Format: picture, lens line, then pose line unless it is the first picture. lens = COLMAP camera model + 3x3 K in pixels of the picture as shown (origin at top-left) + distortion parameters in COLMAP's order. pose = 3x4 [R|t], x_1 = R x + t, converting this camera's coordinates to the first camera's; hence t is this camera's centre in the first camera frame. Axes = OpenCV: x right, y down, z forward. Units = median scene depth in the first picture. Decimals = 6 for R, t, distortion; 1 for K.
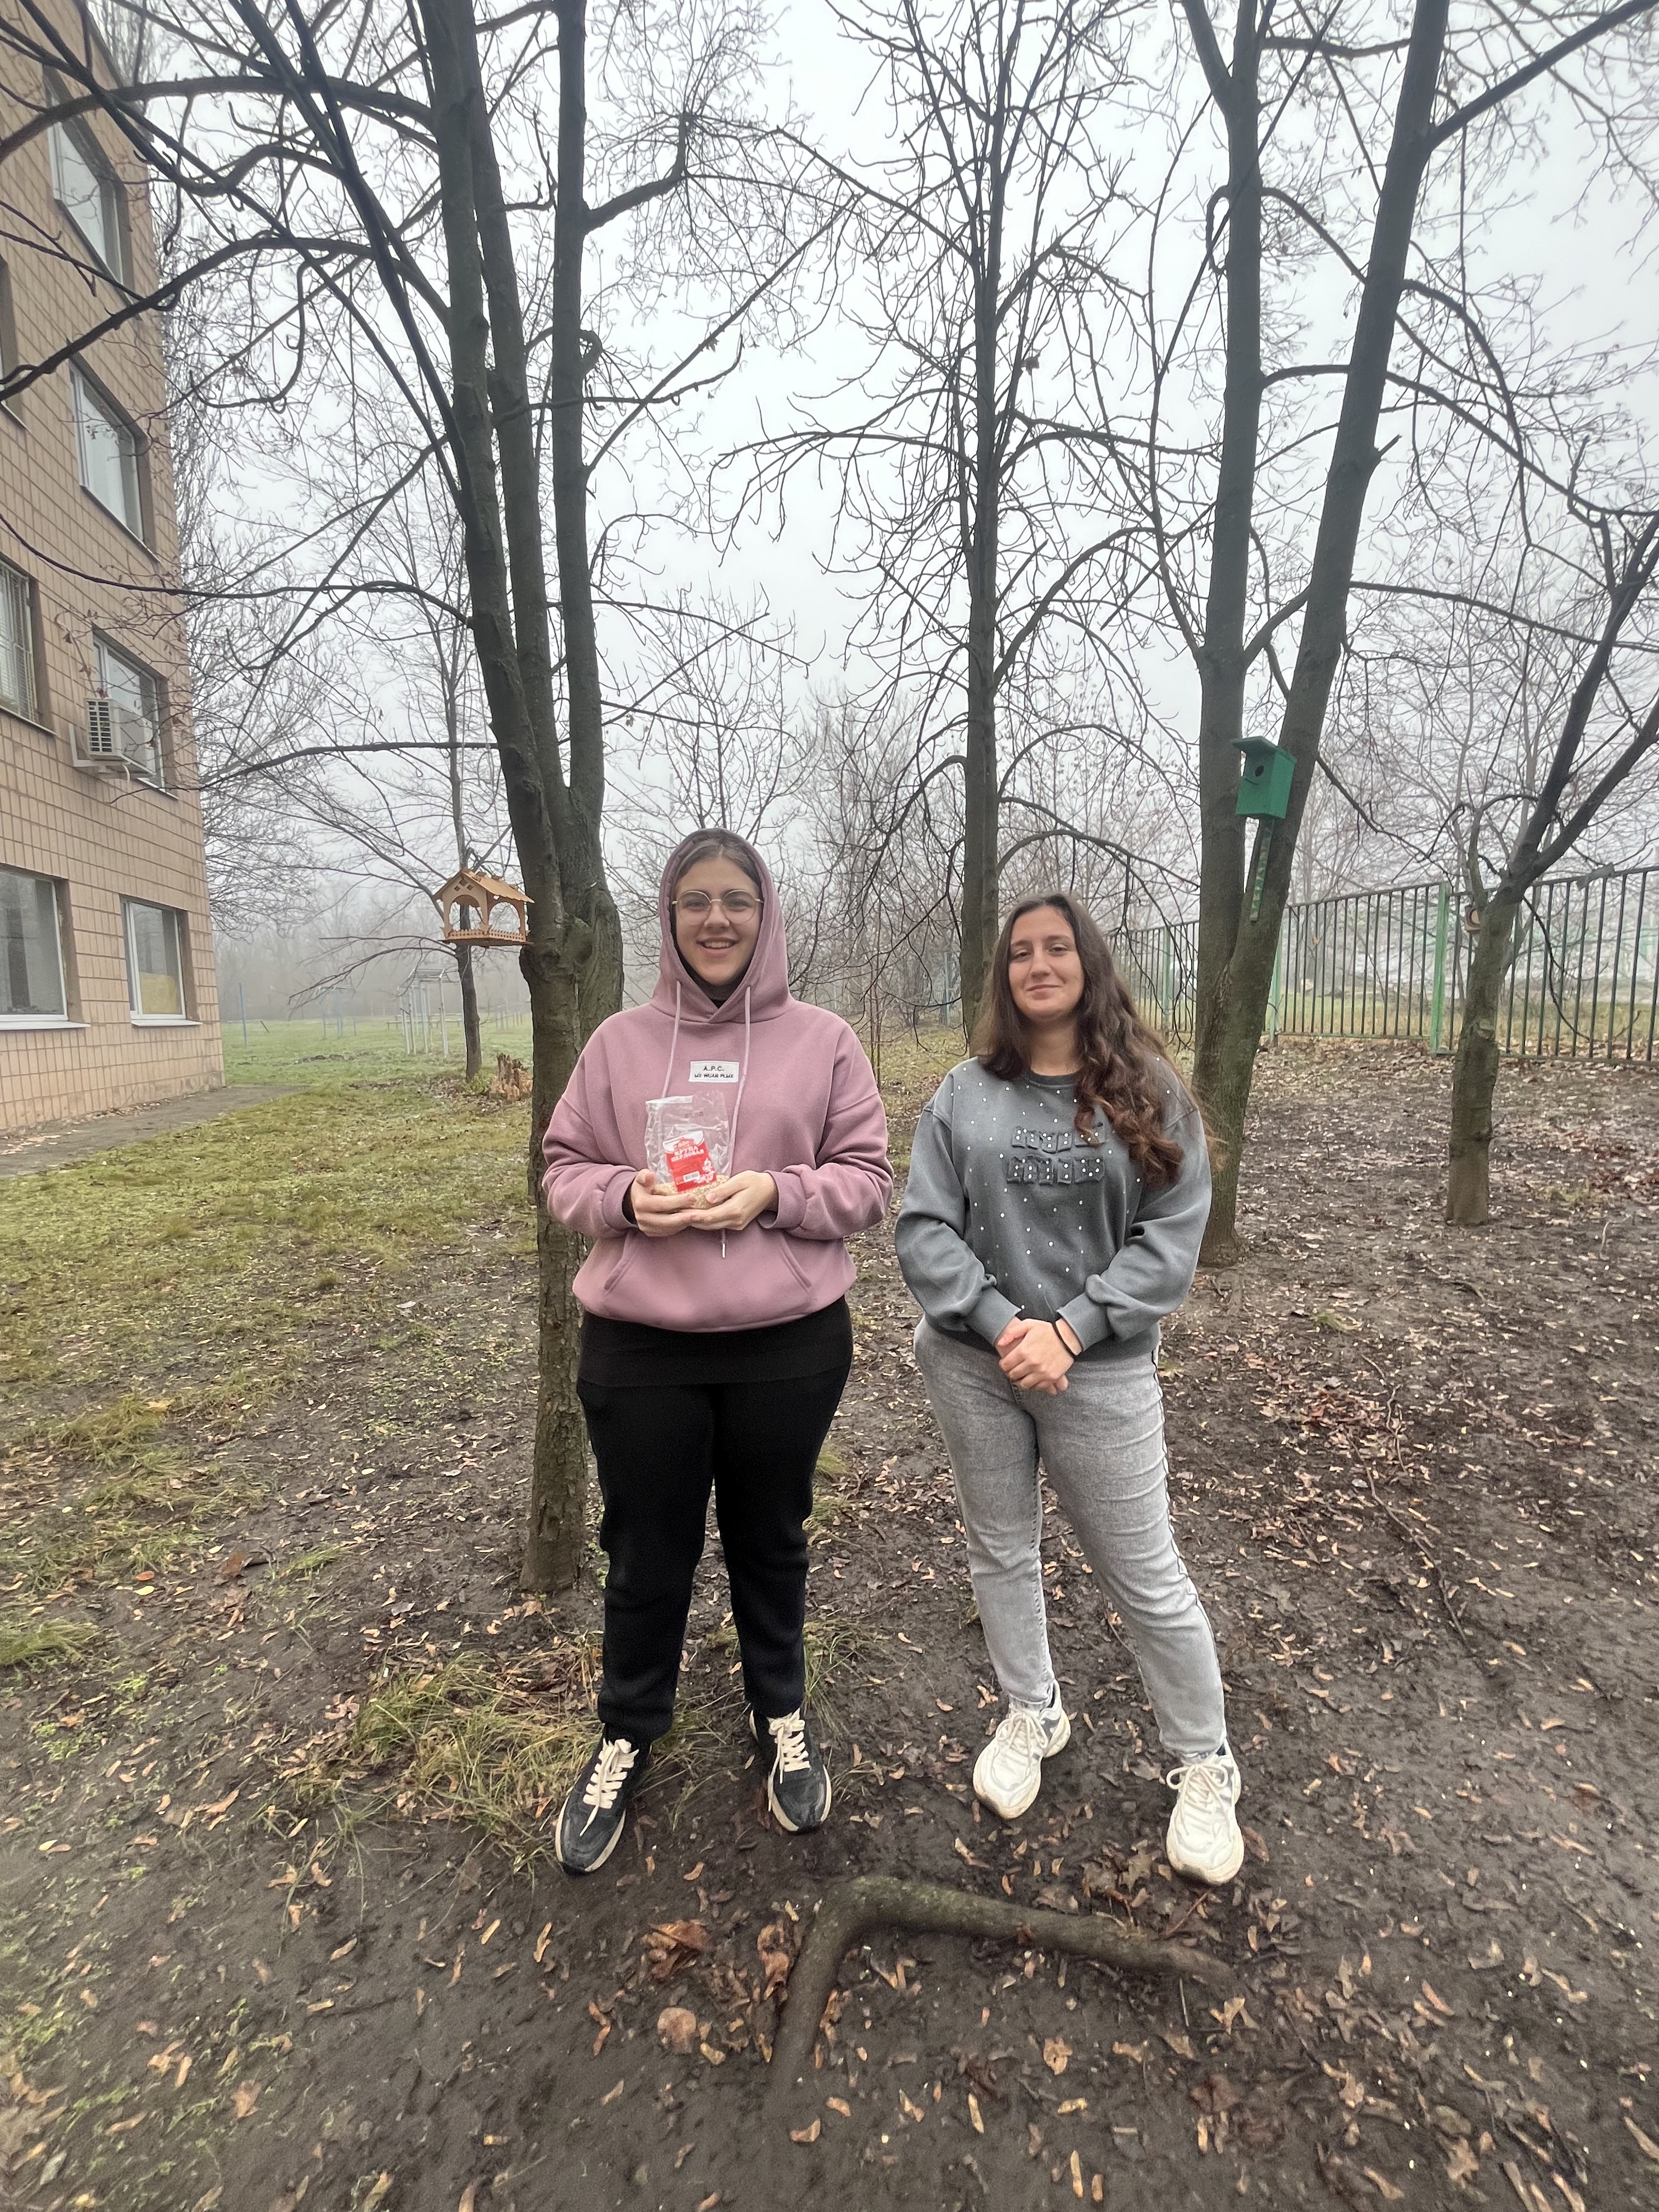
lens RADIAL K [[887.4, 0, 829.5], [0, 887.4, 1106.7], [0, 0, 1]] dist [-0.002364, -0.000113]
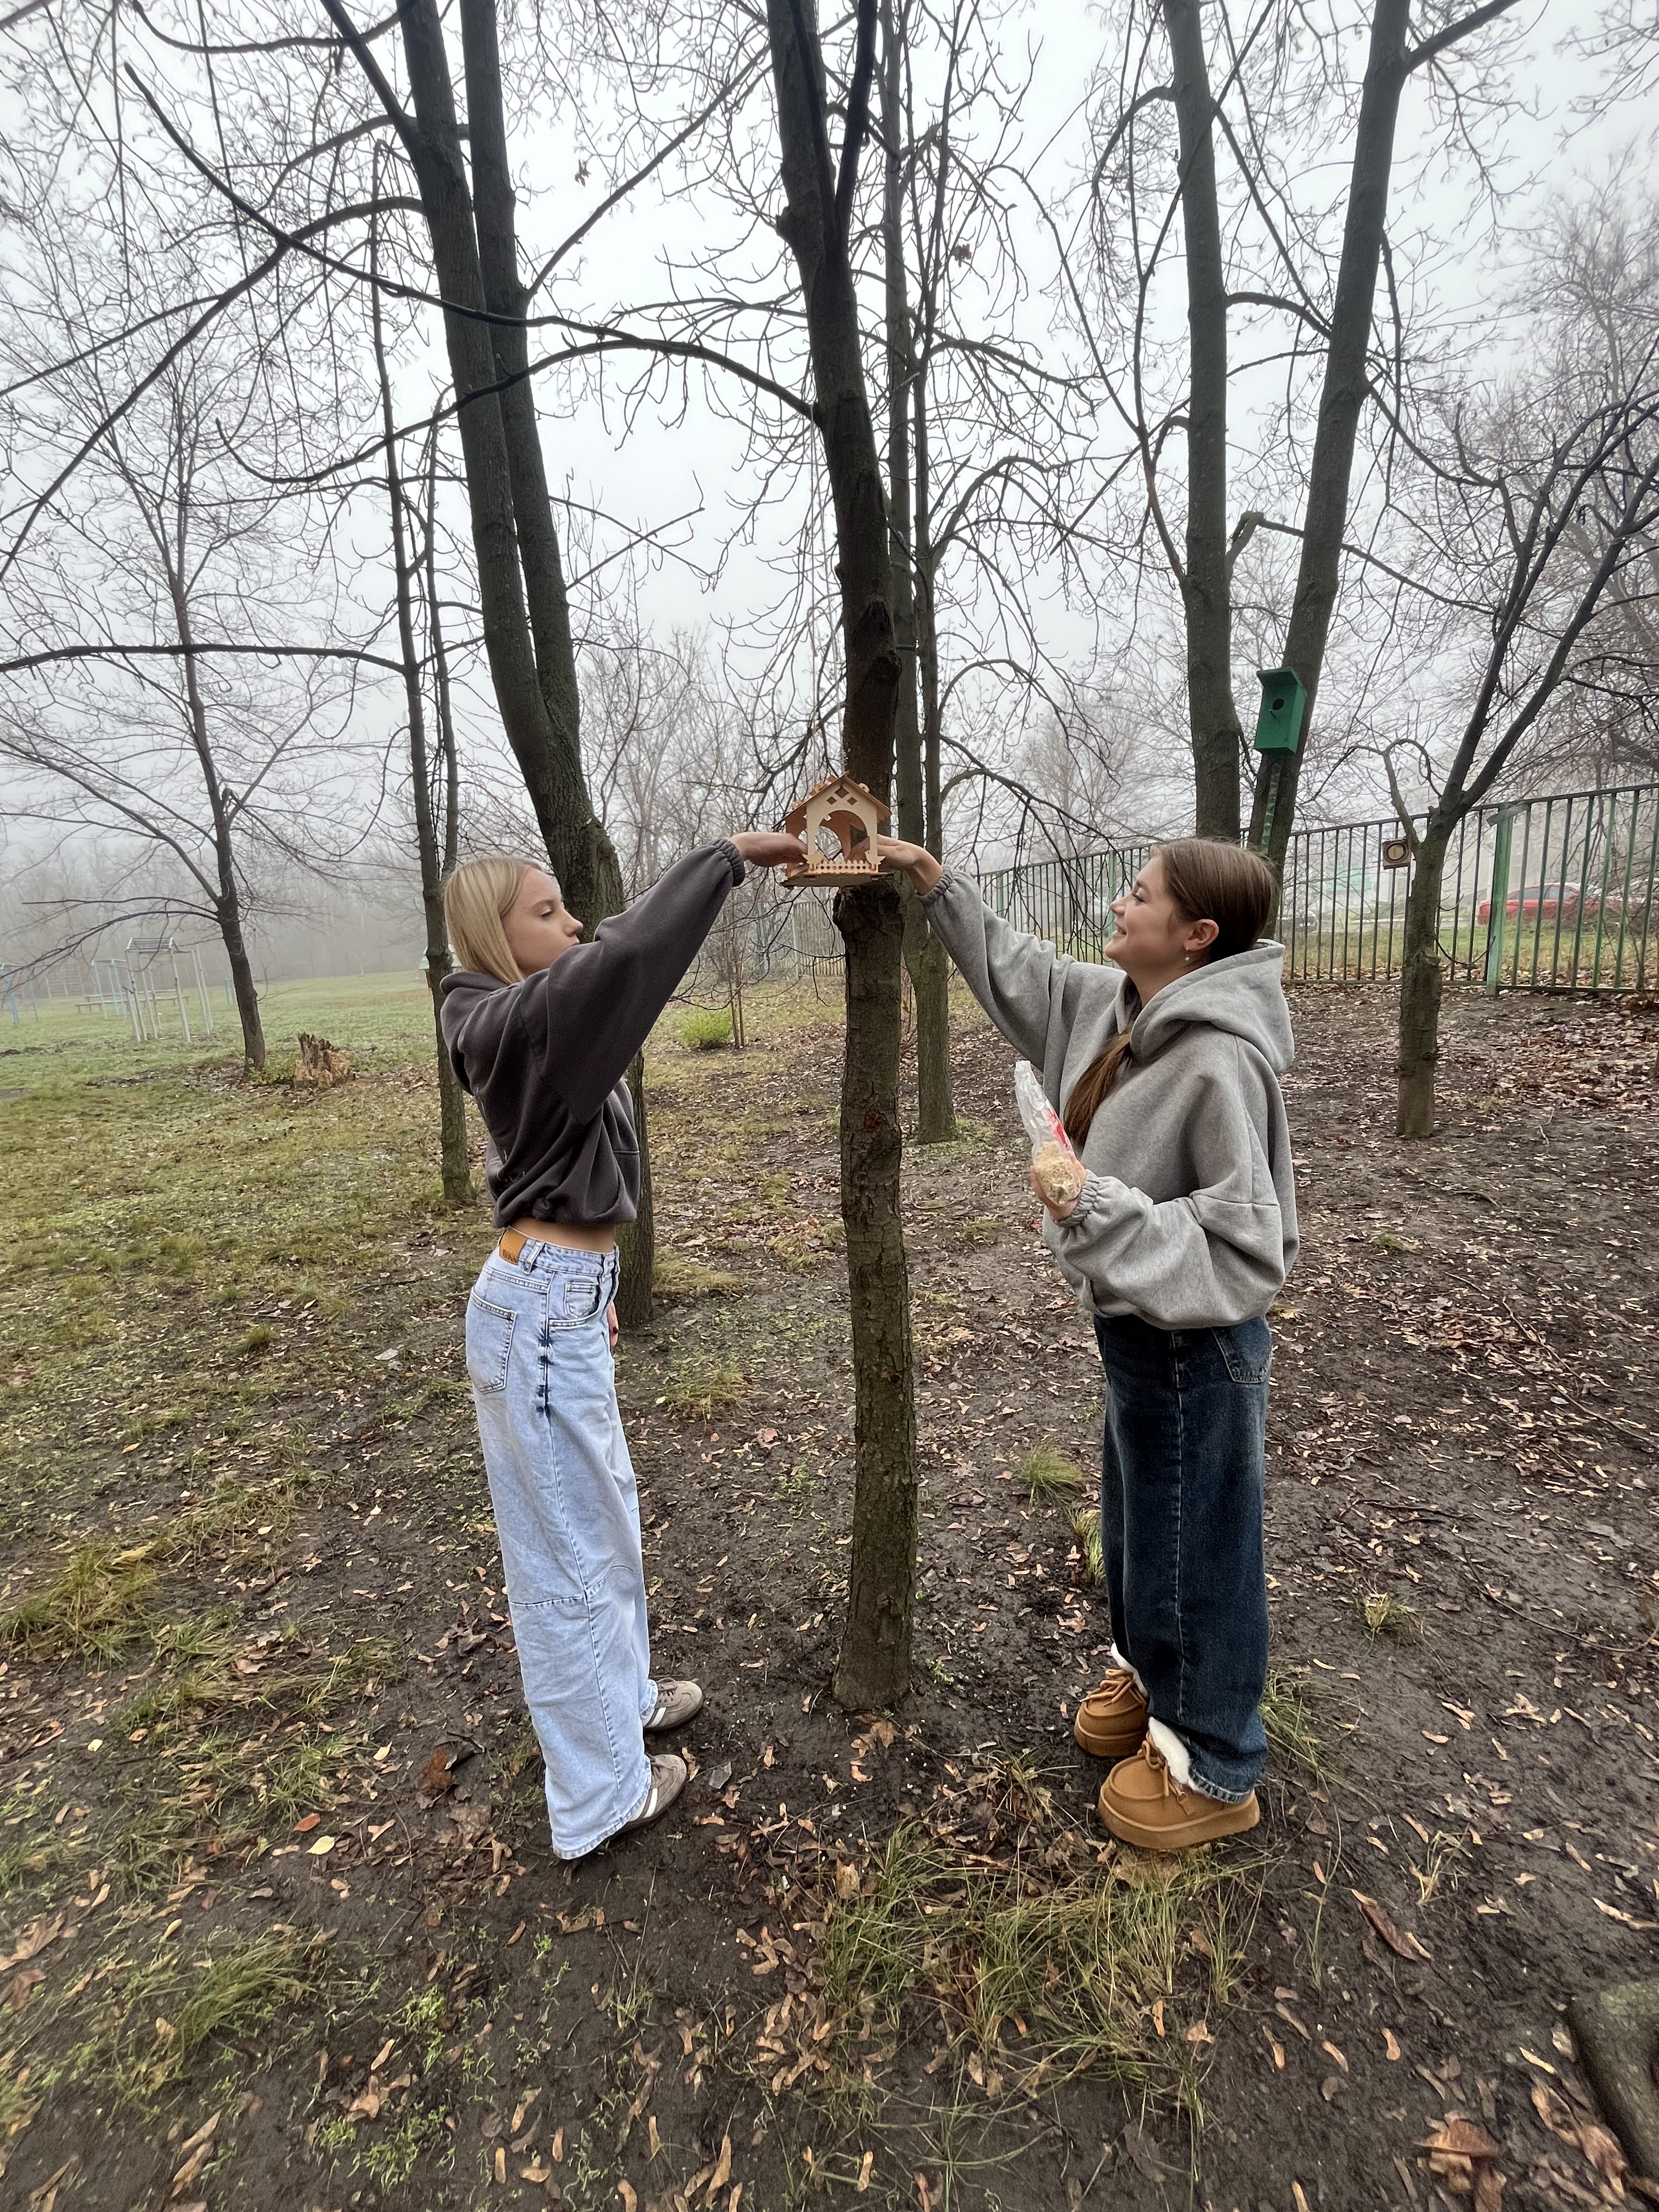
lens RADIAL K [[887.4, 0, 830.5], [0, 887.4, 1105.3], [0, 0, 1]] dist [-0.002364, -0.000113]
pose [[0.966371, -0.079351, 0.244603, -0.292638], [0.066843, 0.996016, 0.059035, -0.023184], [-0.248313, -0.040700, 0.967825, 0.148083]]
